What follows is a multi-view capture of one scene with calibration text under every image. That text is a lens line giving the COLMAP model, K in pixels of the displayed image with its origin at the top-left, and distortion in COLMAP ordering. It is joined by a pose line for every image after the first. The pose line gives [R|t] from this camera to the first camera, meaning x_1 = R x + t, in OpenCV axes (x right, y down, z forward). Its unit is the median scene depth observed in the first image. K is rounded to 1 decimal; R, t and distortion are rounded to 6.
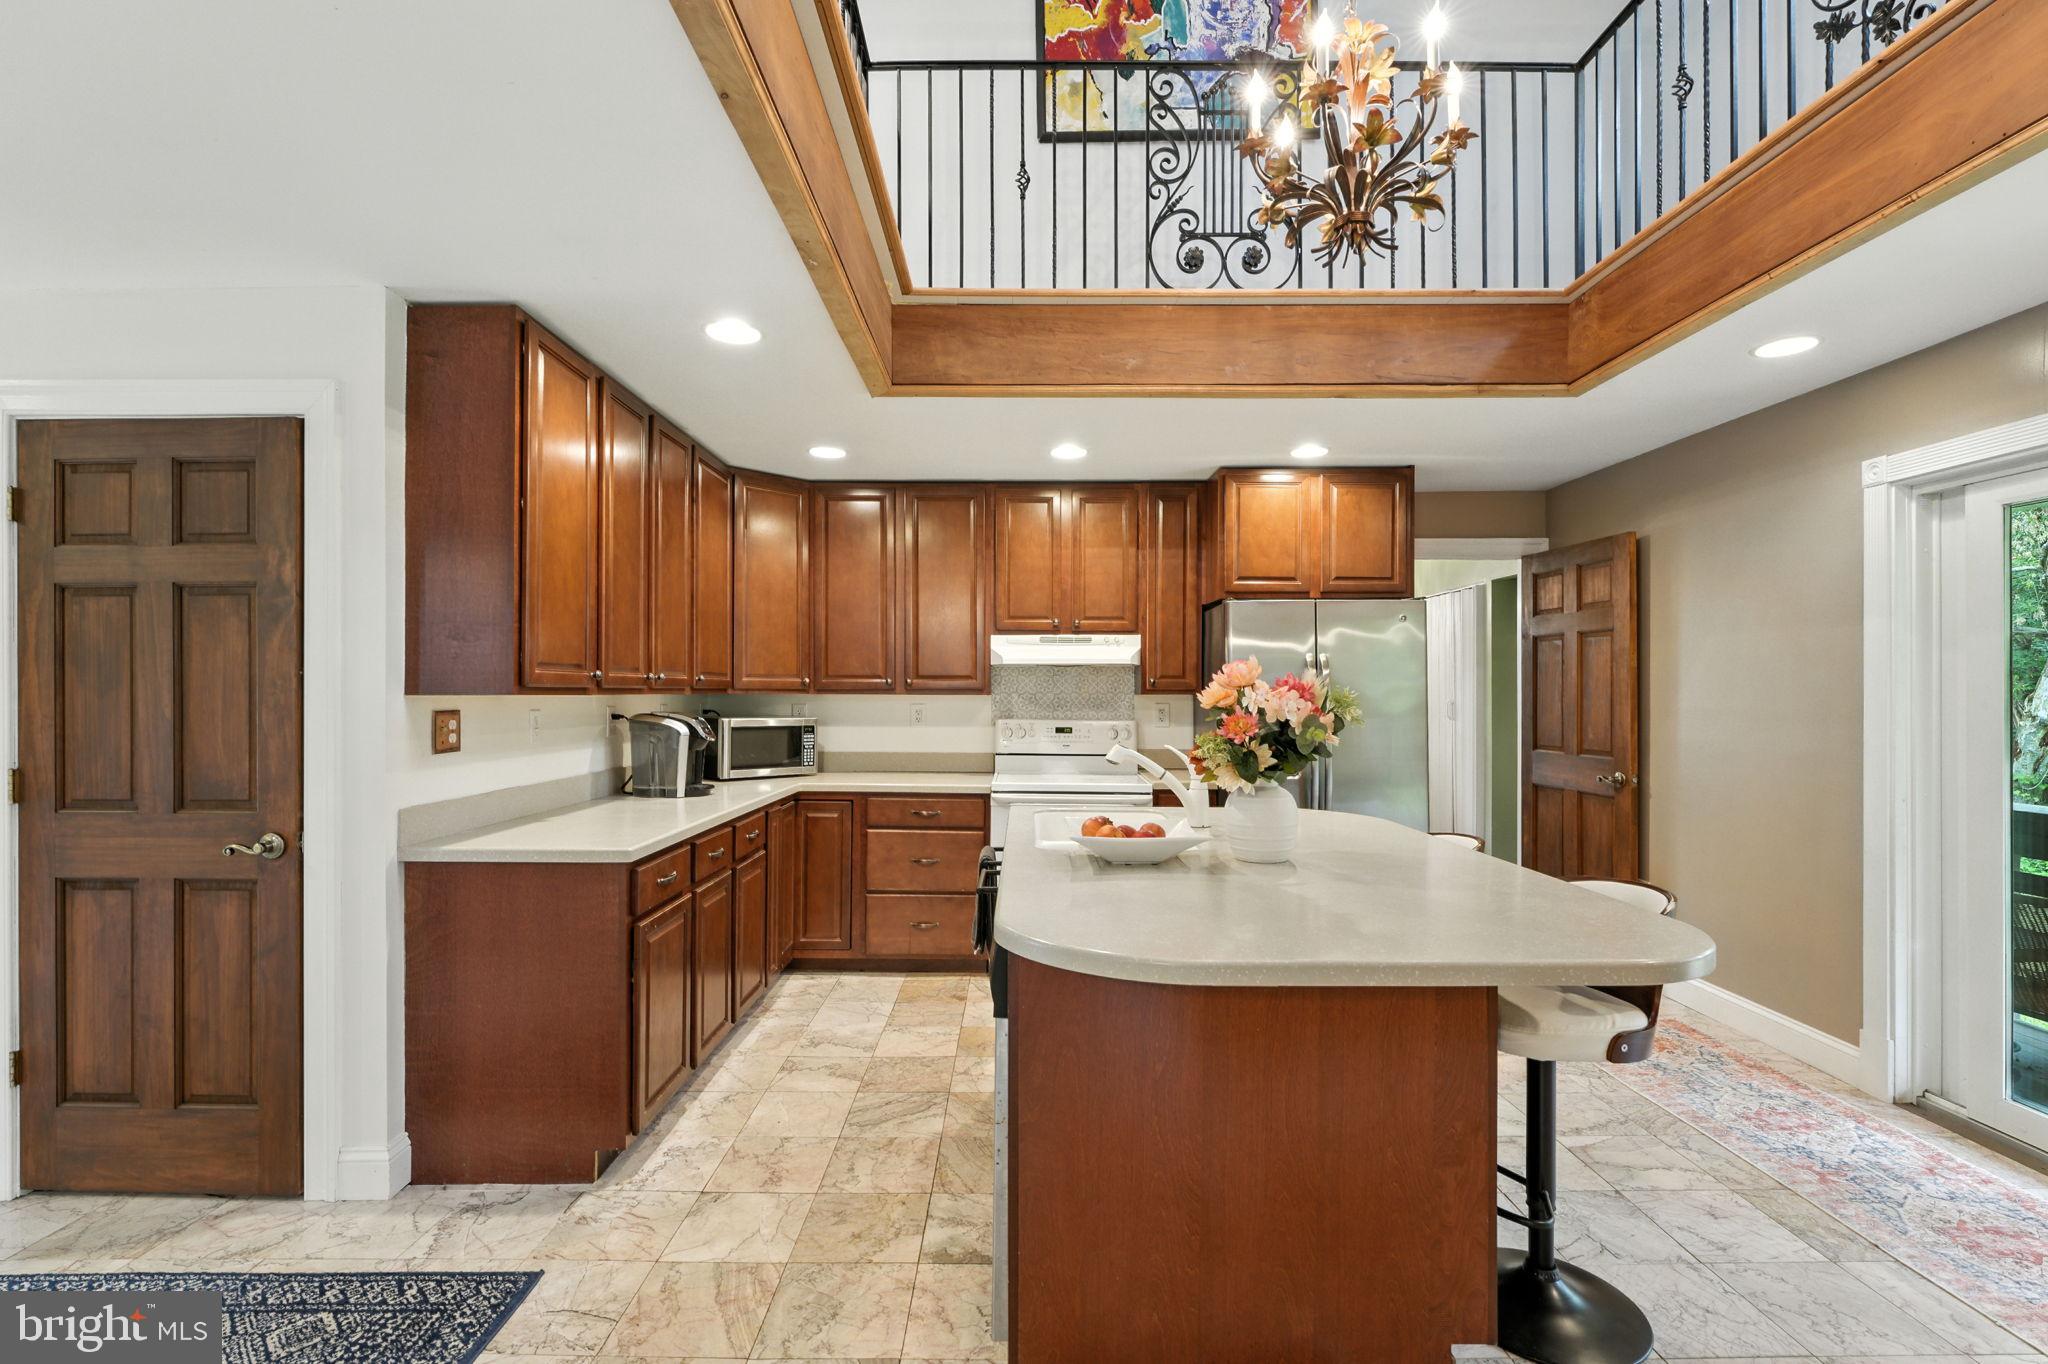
lens RADIAL K [[915.0, 0, 1024.0], [0, 915.0, 688.1], [0, 0, 1]] dist [-0.003456, 0.000763]
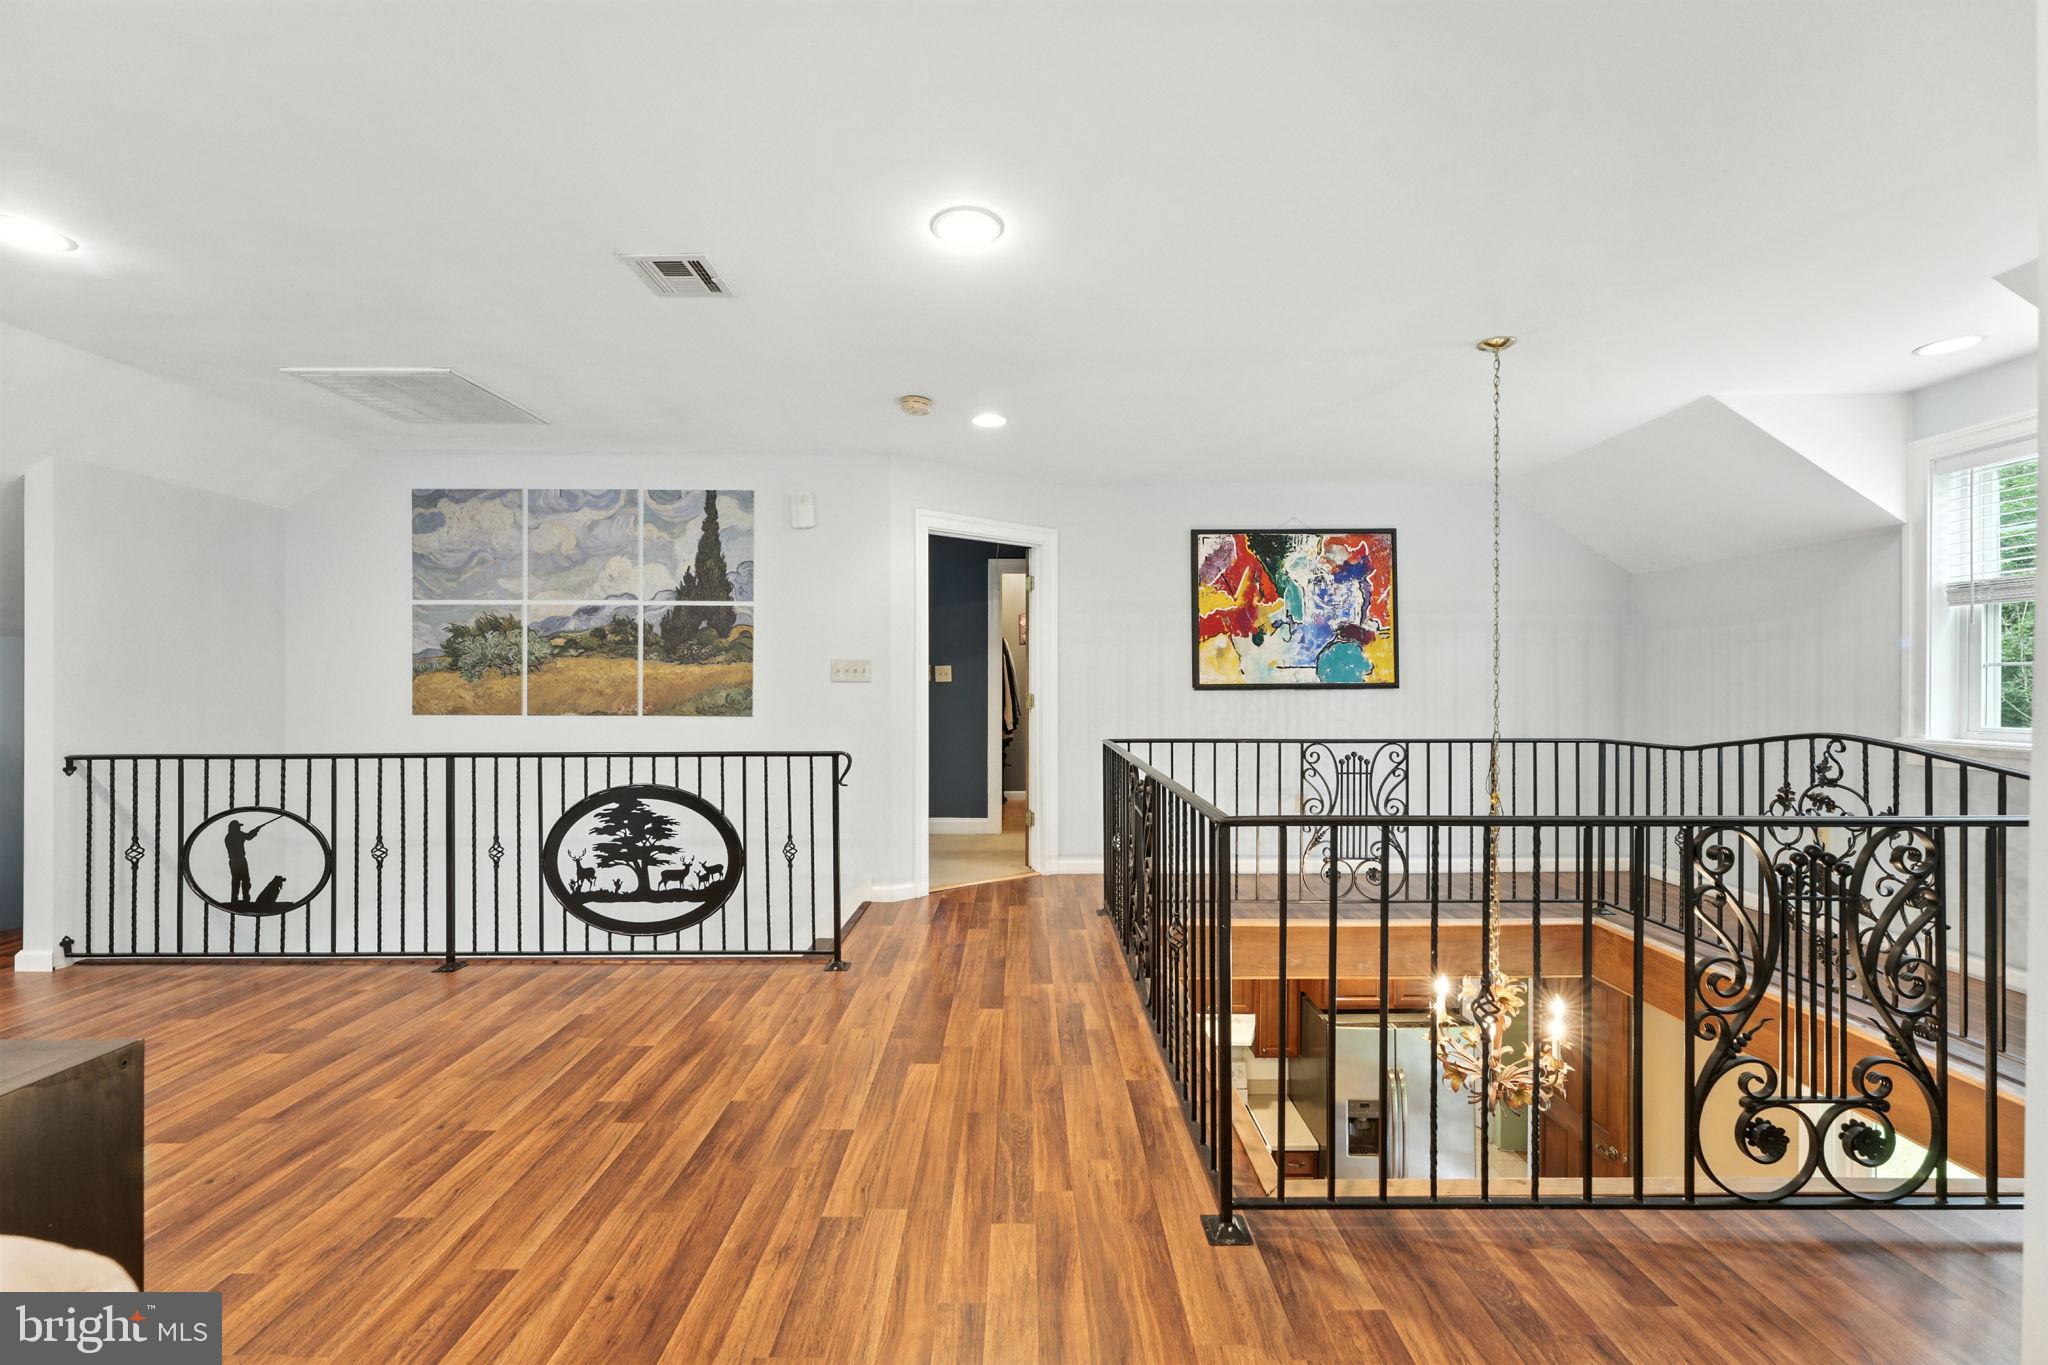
lens RADIAL K [[832.5, 0, 1025.8], [0, 832.5, 677.6], [0, 0, 1]] dist [-0.004447, 0.001780]
pose [[0.999996, 0.000770, 0.002650, -0.305895], [-0.000770, 1.000000, -0.000022, -0.783669], [-0.002650, 0.000020, 0.999996, 0.463863]]
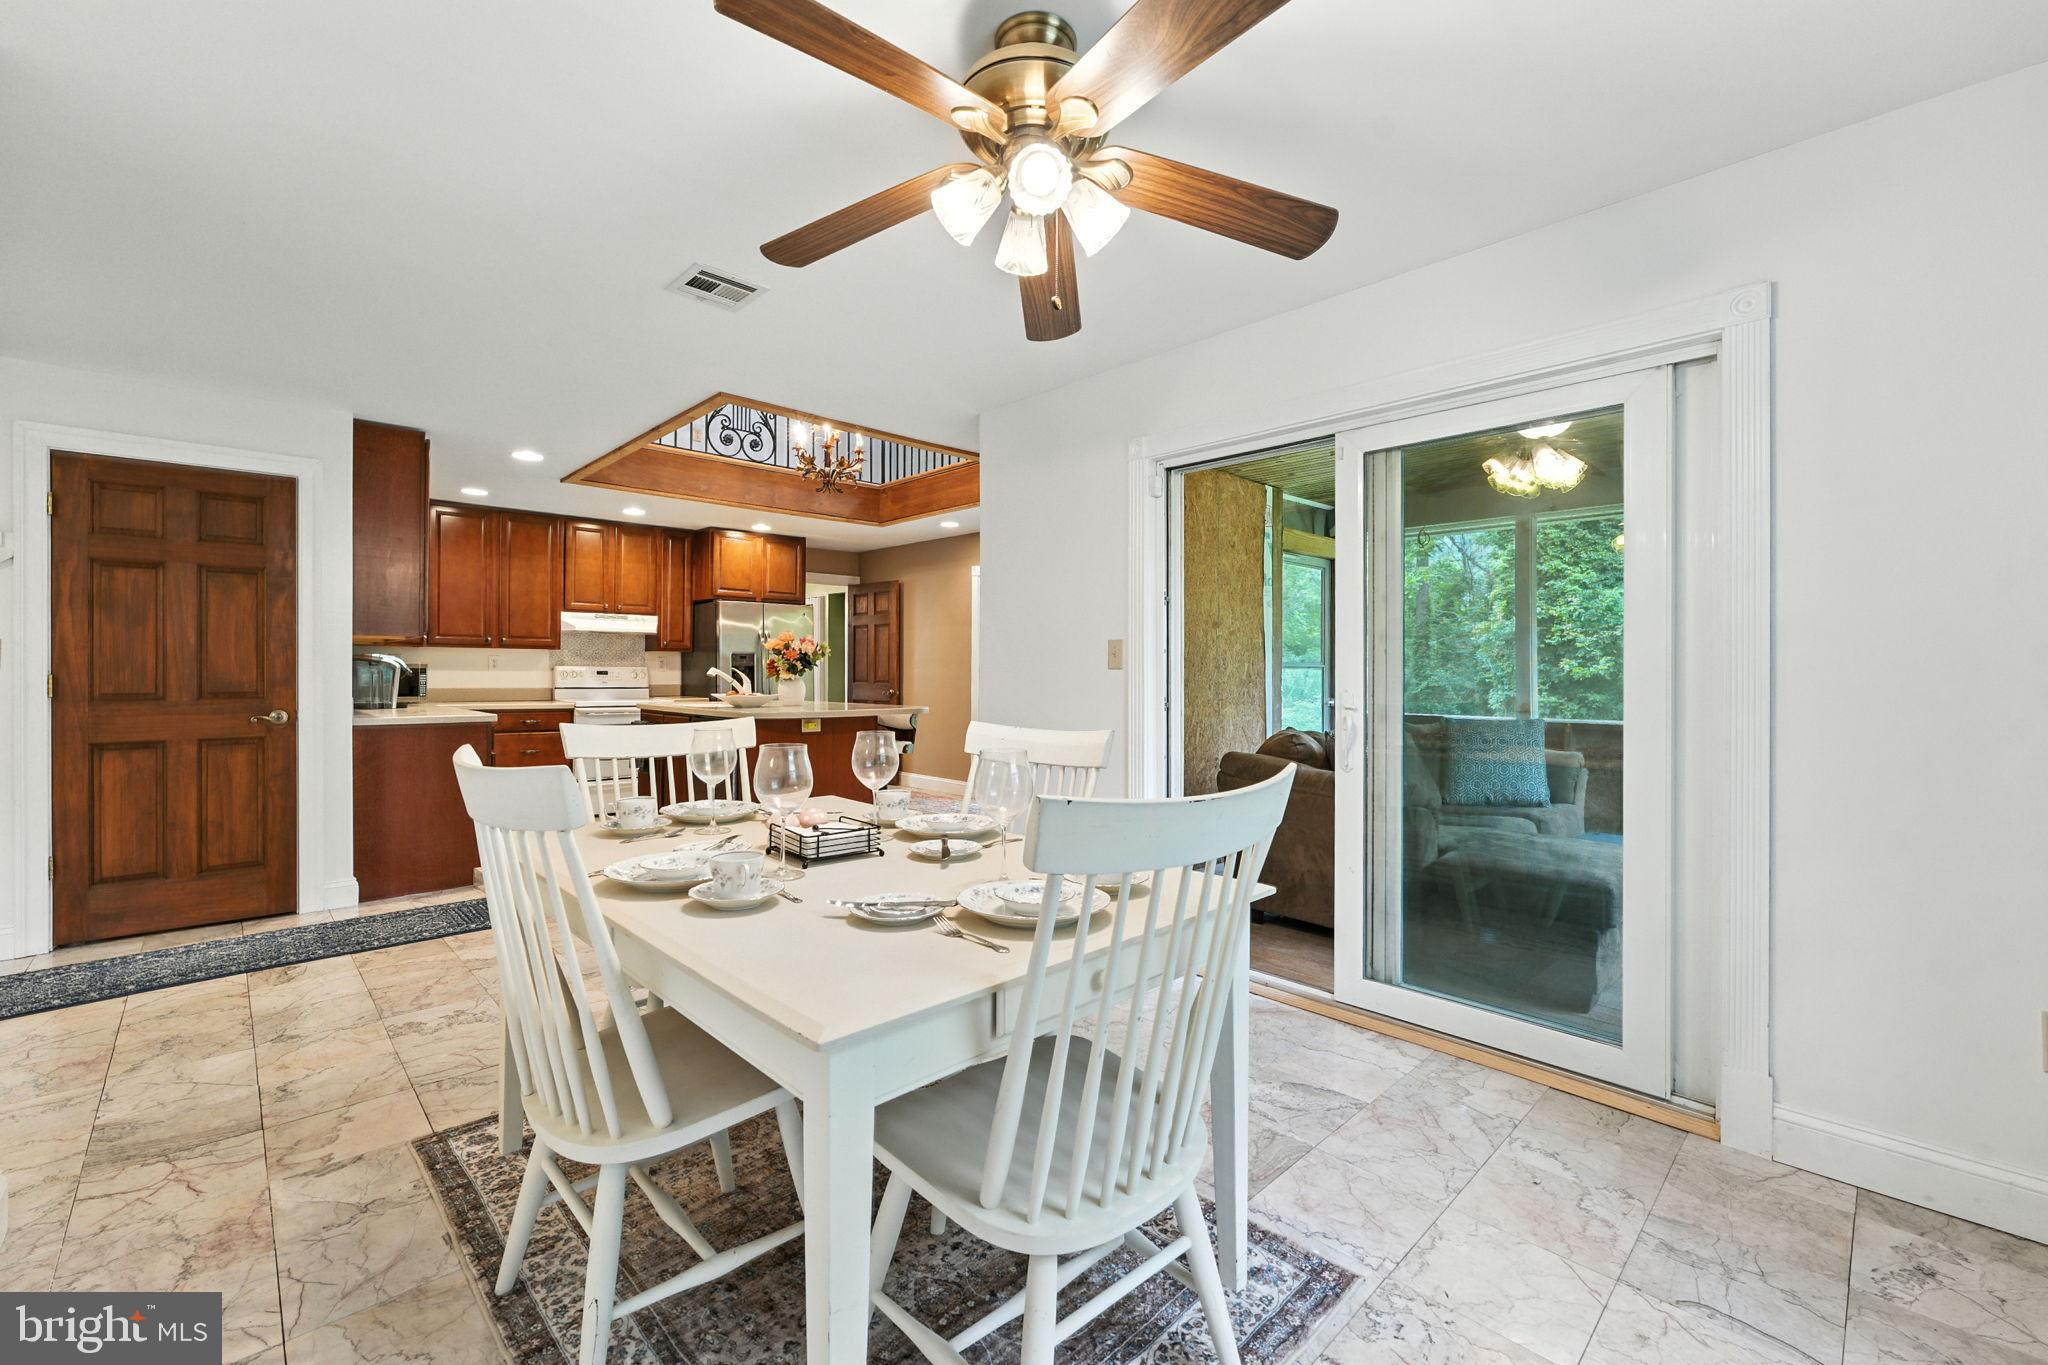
lens RADIAL K [[832.5, 0, 1017.5], [0, 832.5, 671.6], [0, 0, 1]] dist [-0.004447, 0.001780]
pose [[0.724732, 0.000240, 0.689030, -0.653941], [-0.005057, 0.999975, 0.004971, 0.049678], [-0.689012, -0.007086, 0.724715, -0.848713]]
